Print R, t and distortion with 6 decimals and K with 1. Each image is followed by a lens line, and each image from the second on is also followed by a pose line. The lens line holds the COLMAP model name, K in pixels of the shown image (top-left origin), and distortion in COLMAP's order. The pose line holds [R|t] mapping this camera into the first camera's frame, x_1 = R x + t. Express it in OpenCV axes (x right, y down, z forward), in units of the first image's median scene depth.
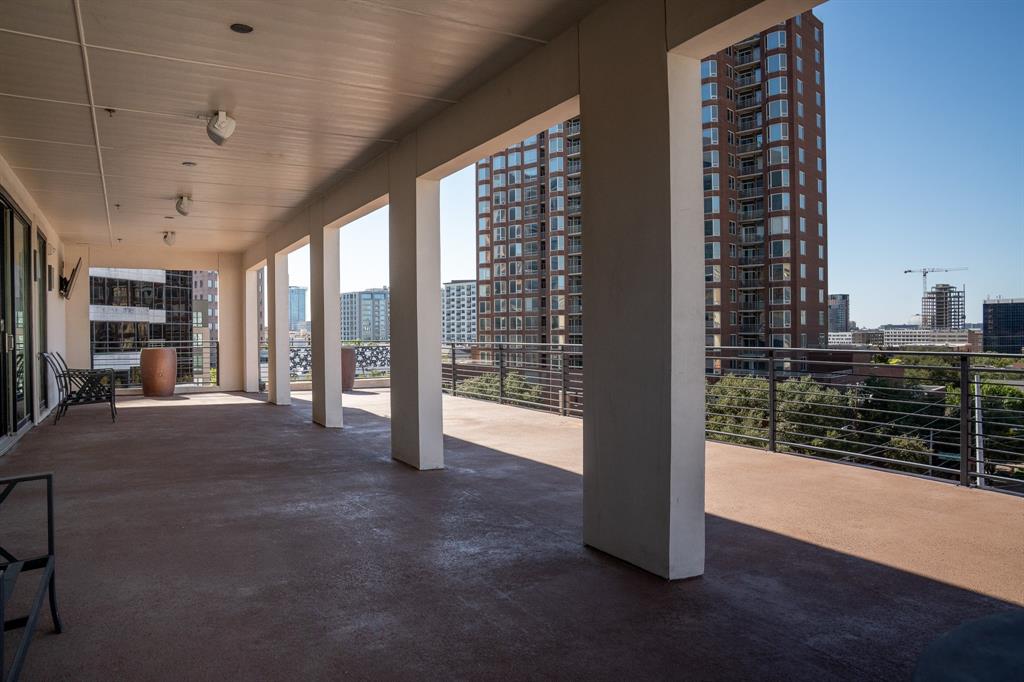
lens RADIAL K [[735.8, 0, 511.8], [0, 735.8, 339.0], [0, 0, 1]] dist [-0.044720, -0.005960]
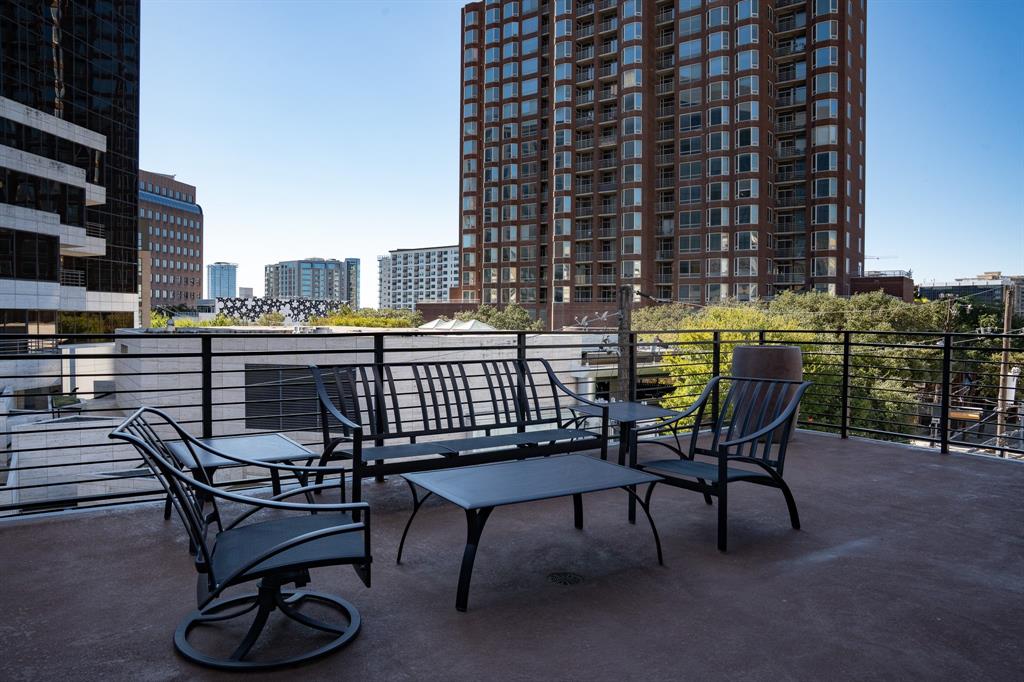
lens RADIAL K [[735.8, 0, 509.2], [0, 735.8, 336.7], [0, 0, 1]] dist [-0.044720, -0.005960]
pose [[0.996197, 0.015251, 0.085786, -0.062903], [-0.016858, 0.999695, 0.018036, 0.056312], [-0.085484, -0.019414, 0.996150, 0.103290]]
